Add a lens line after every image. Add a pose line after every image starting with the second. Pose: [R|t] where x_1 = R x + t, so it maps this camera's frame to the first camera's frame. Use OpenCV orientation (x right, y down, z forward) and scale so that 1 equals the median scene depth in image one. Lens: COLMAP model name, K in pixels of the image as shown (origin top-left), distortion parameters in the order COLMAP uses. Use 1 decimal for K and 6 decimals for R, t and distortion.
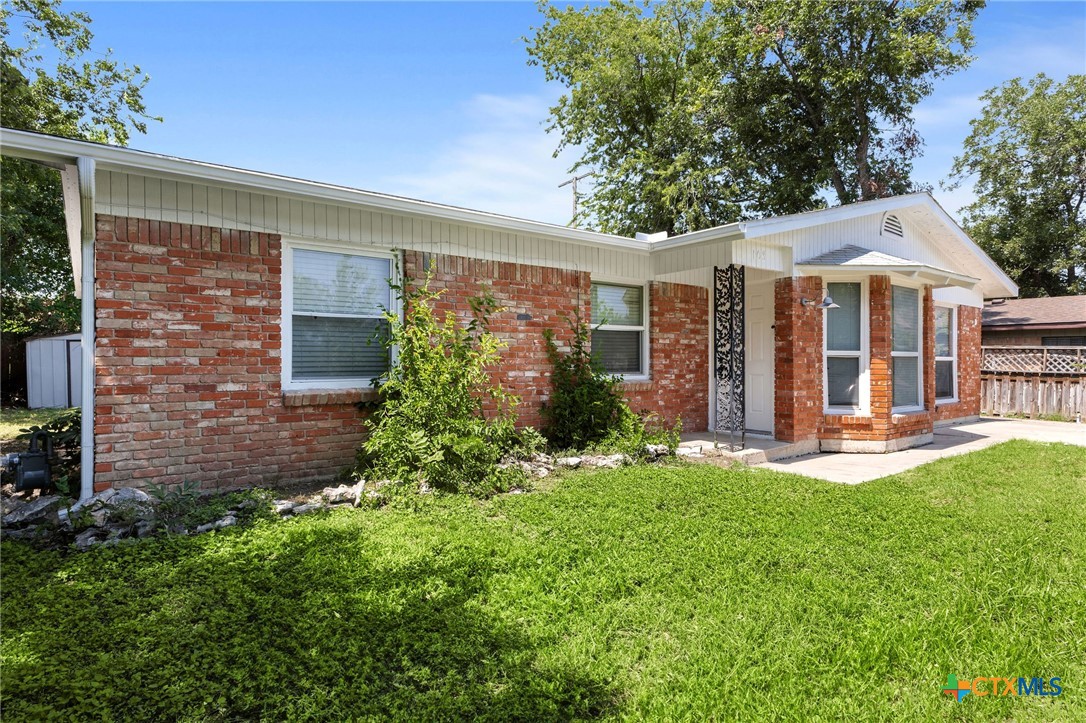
lens RADIAL K [[581.7, 0, 542.6], [0, 581.7, 363.6], [0, 0, 1]] dist [0.005498, 0.001223]
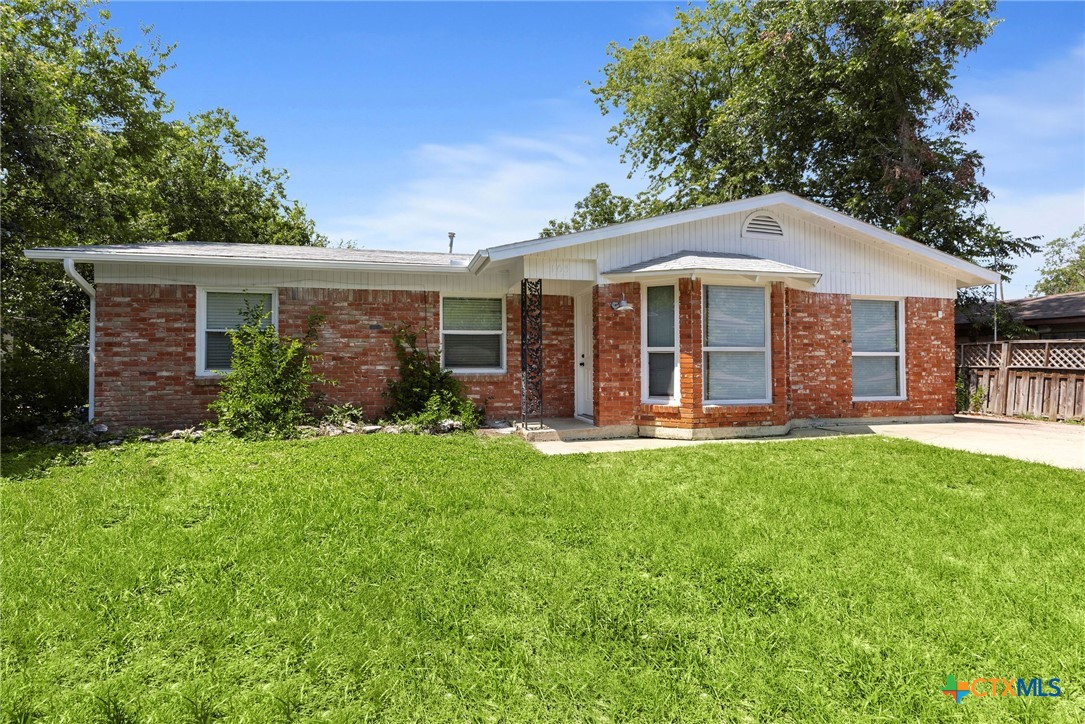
lens RADIAL K [[542.9, 0, 539.9], [0, 542.9, 363.3], [0, 0, 1]] dist [-0.009186, -0.000439]
pose [[0.923900, -0.006989, -0.382570, 0.833691], [0.003862, 0.999953, -0.008941, 0.020601], [0.382614, 0.006783, 0.923883, -0.058729]]
